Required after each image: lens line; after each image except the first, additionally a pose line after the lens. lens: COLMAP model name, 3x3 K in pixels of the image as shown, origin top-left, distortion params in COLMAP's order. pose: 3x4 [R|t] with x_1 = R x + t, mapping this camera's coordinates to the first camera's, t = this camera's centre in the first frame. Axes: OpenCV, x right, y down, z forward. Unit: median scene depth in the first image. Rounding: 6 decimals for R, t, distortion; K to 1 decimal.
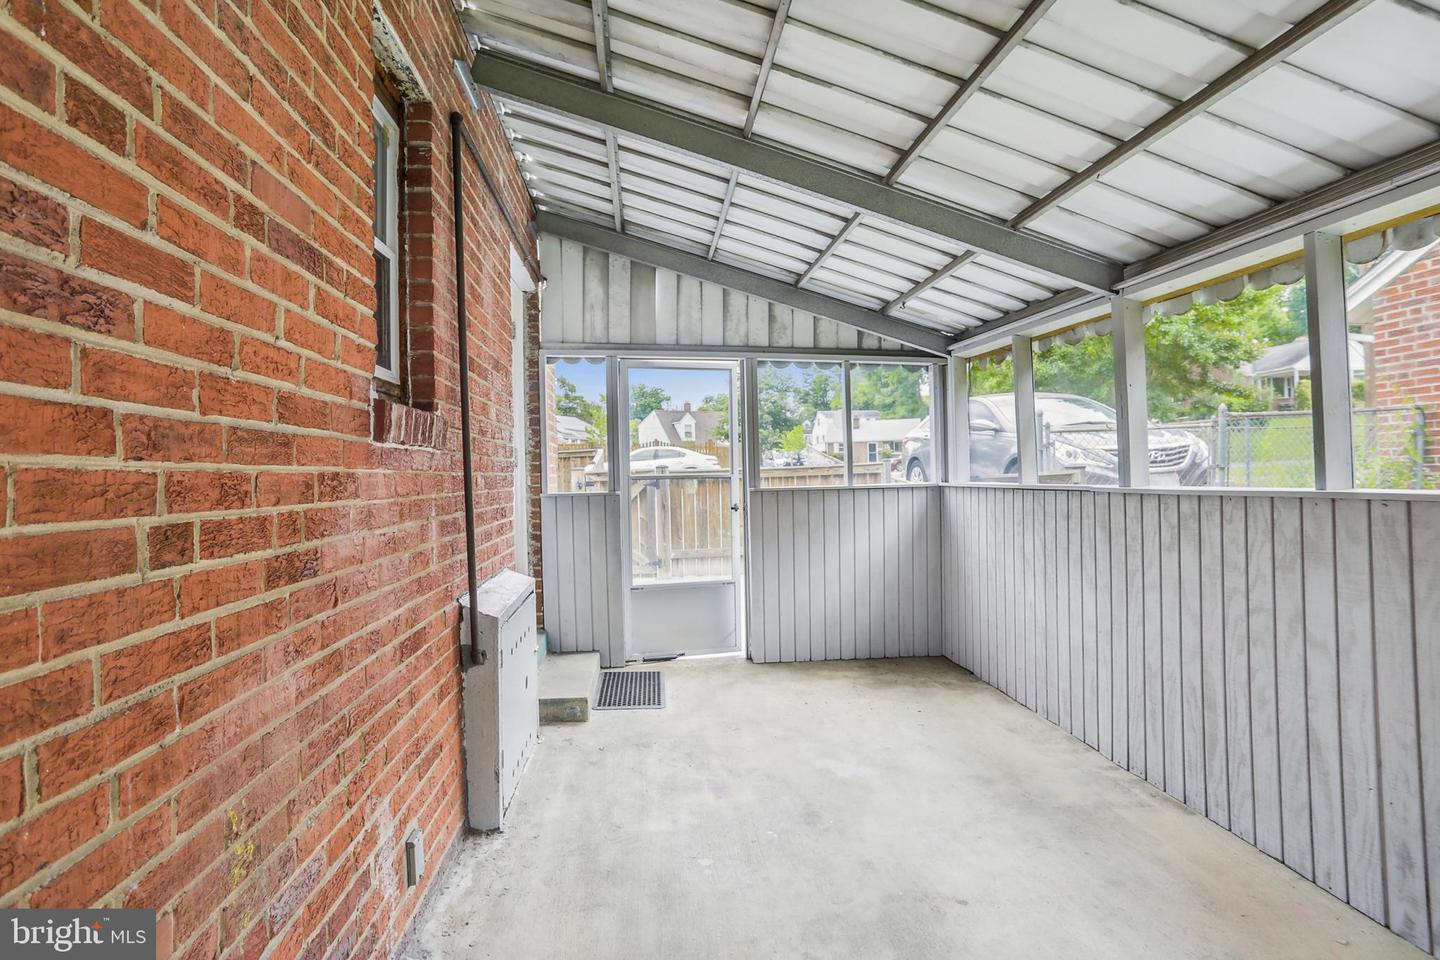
lens RADIAL K [[722.7, 0, 720.0], [0, 722.7, 474.0], [0, 0, 1]] dist [-0.050259, 0.021824]
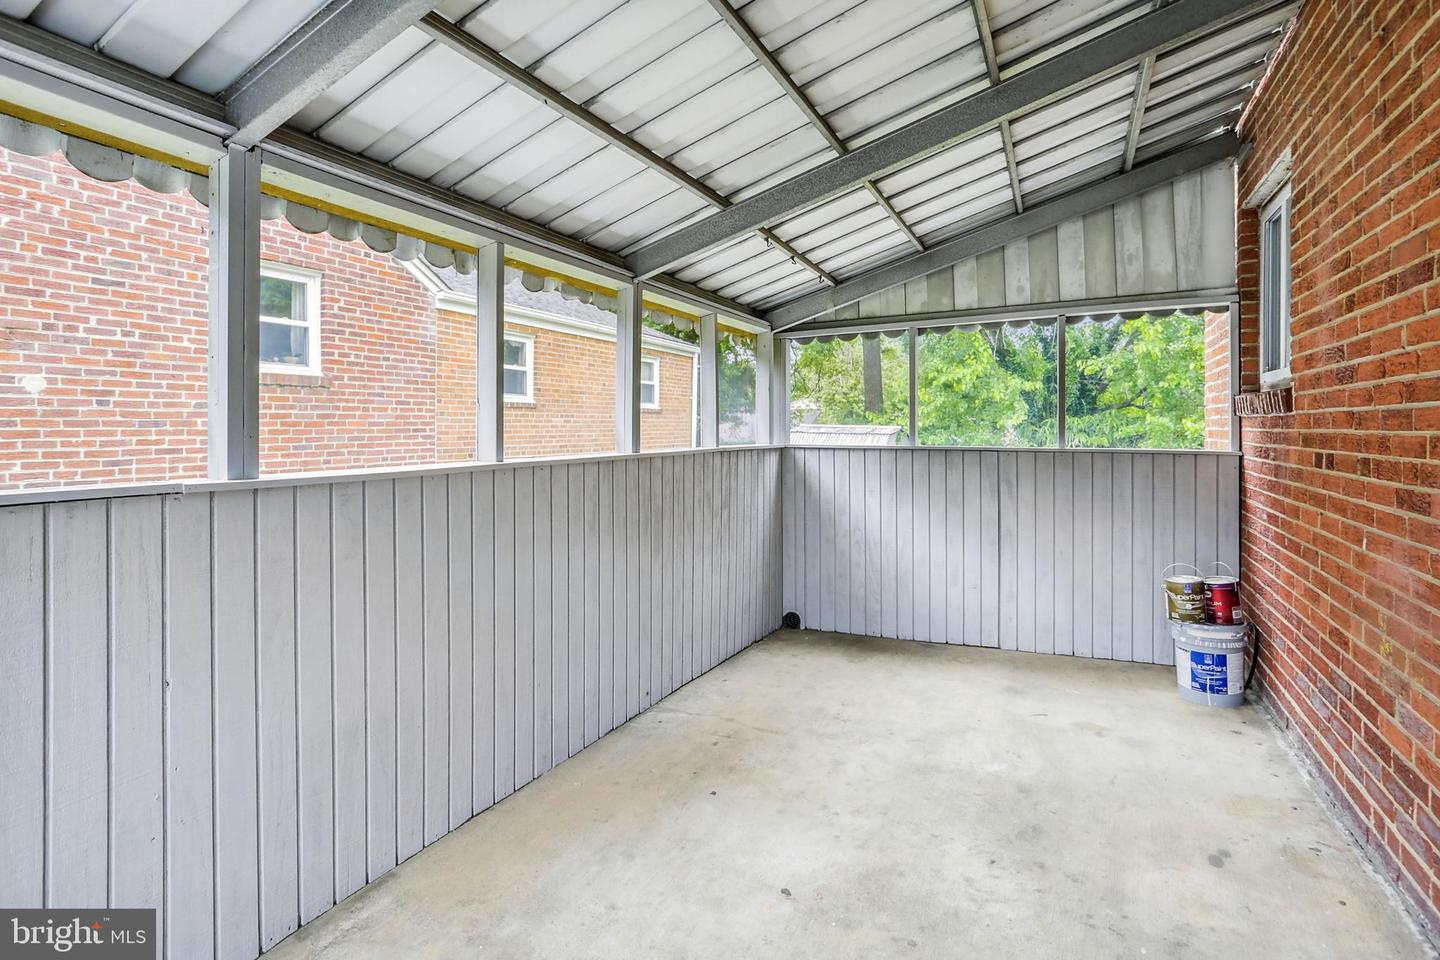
lens RADIAL K [[722.7, 0, 733.2], [0, 722.7, 425.5], [0, 0, 1]] dist [-0.050259, 0.021824]
pose [[-0.852957, 0.017245, 0.521697, -0.139939], [0.014229, 0.999851, -0.009787, -0.023314], [-0.521788, -0.000925, -0.853075, 2.398336]]
